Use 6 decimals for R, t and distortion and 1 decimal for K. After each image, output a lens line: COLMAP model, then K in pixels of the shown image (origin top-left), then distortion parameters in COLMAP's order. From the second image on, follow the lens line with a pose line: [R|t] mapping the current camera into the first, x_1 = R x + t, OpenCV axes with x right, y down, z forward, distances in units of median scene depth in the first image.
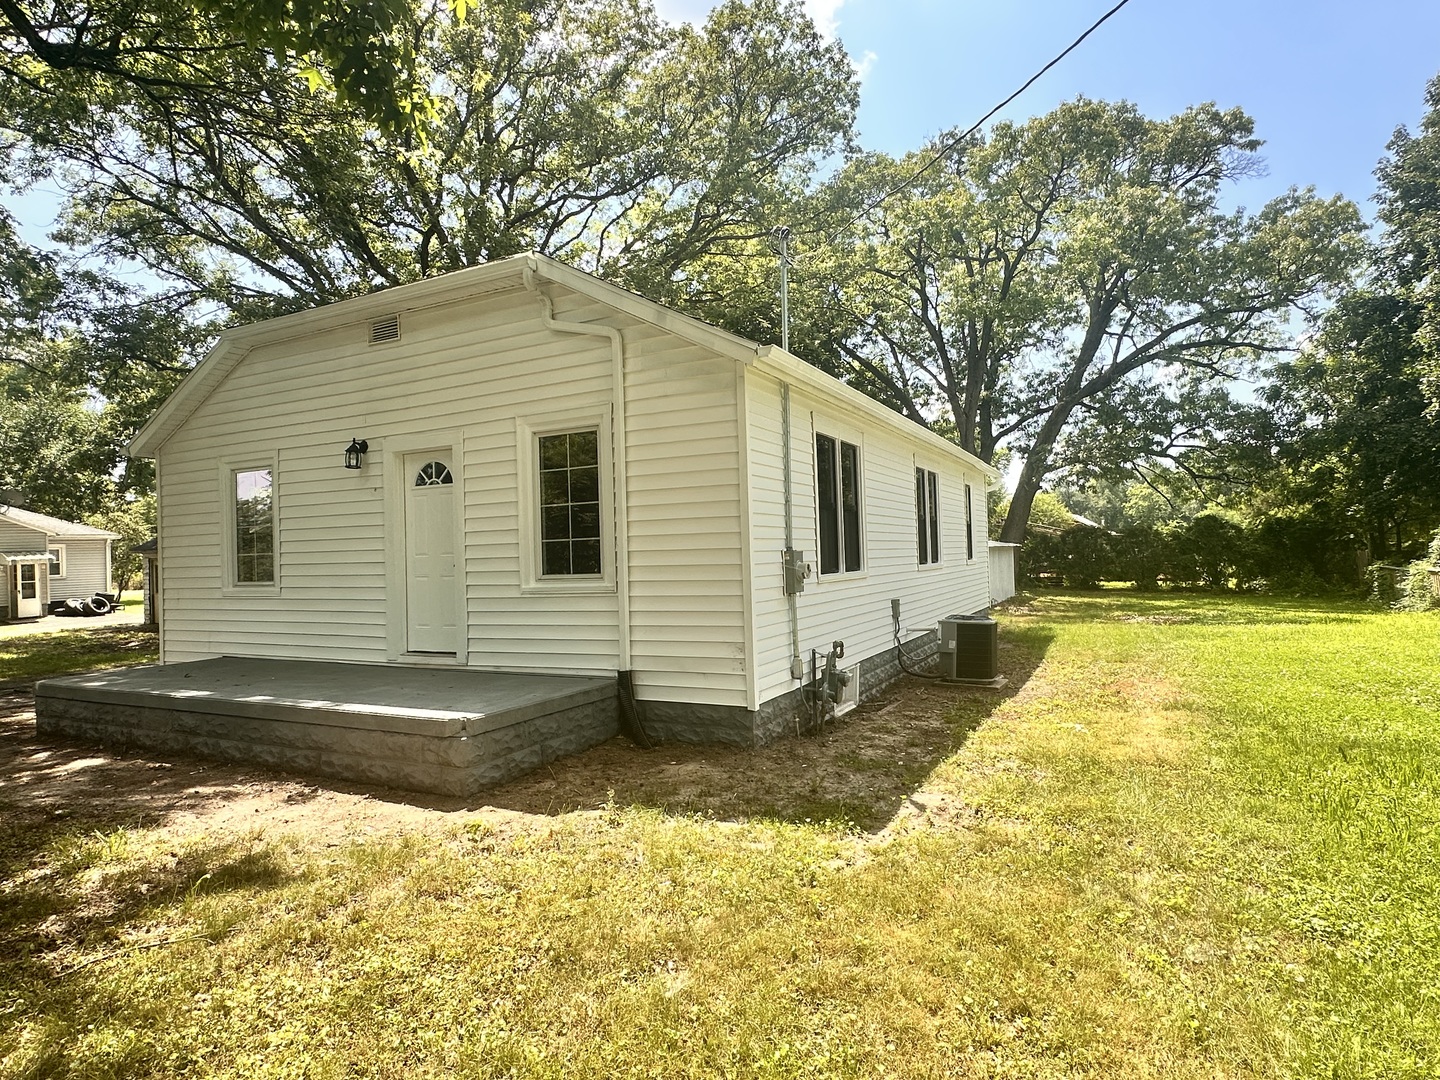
lens RADIAL K [[803.0, 0, 719.1], [0, 803.0, 544.9], [0, 0, 1]] dist [0.008068, 0.000875]
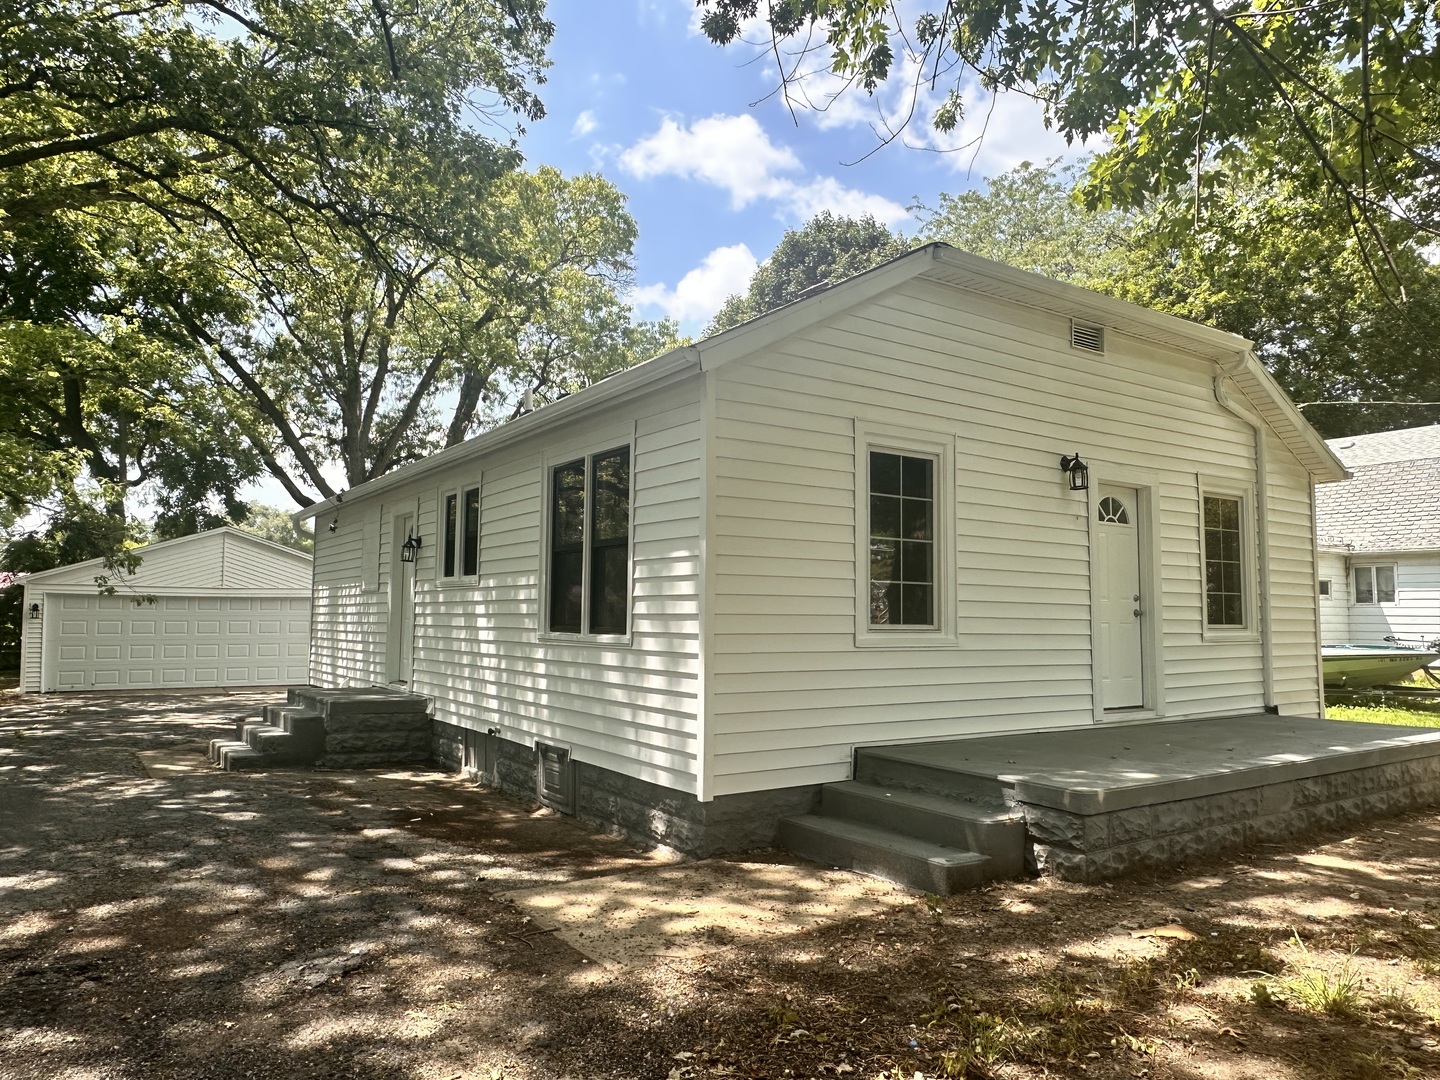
lens RADIAL K [[987.6, 0, 720.8], [0, 987.6, 535.7], [0, 0, 1]] dist [-0.008943, -0.001715]
pose [[0.480061, 0.101370, 0.871359, -1.610611], [-0.043209, 0.994828, -0.091928, 0.064957], [-0.876170, 0.006480, 0.481958, 0.891282]]
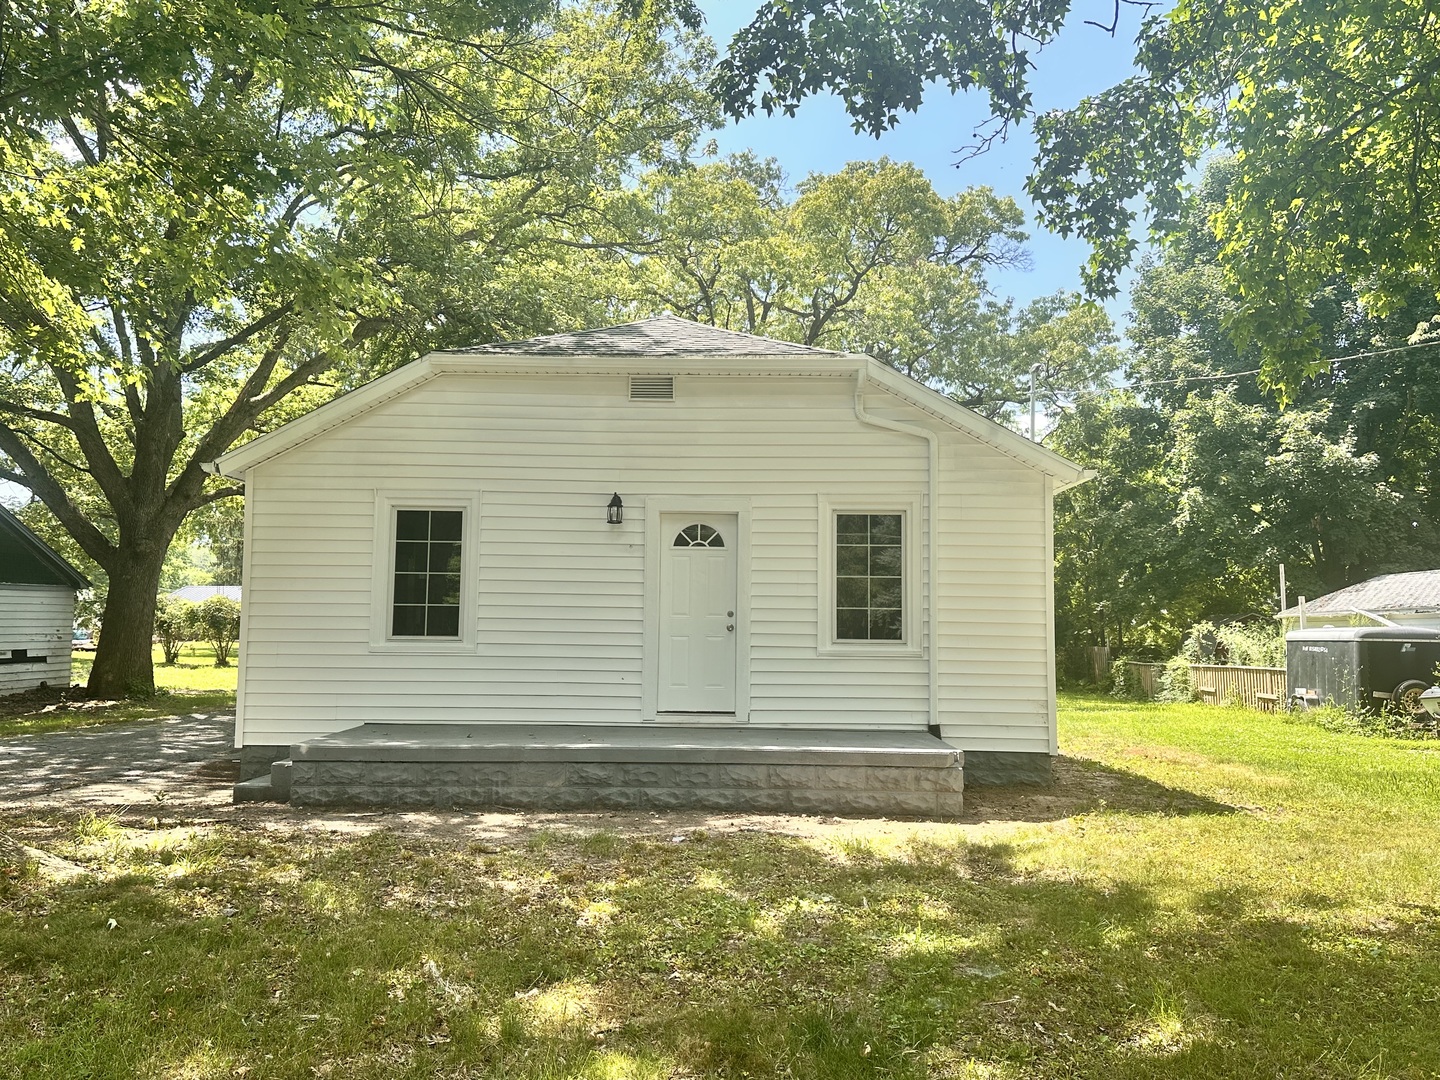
lens RADIAL K [[1098.9, 0, 727.5], [0, 1098.9, 542.8], [0, 0, 1]] dist [0.119398, 0.001753]
pose [[0.896275, 0.073941, 0.437292, -0.977137], [-0.045415, 0.996122, -0.075349, 0.025120], [-0.441168, 0.047674, 0.896157, -0.280600]]
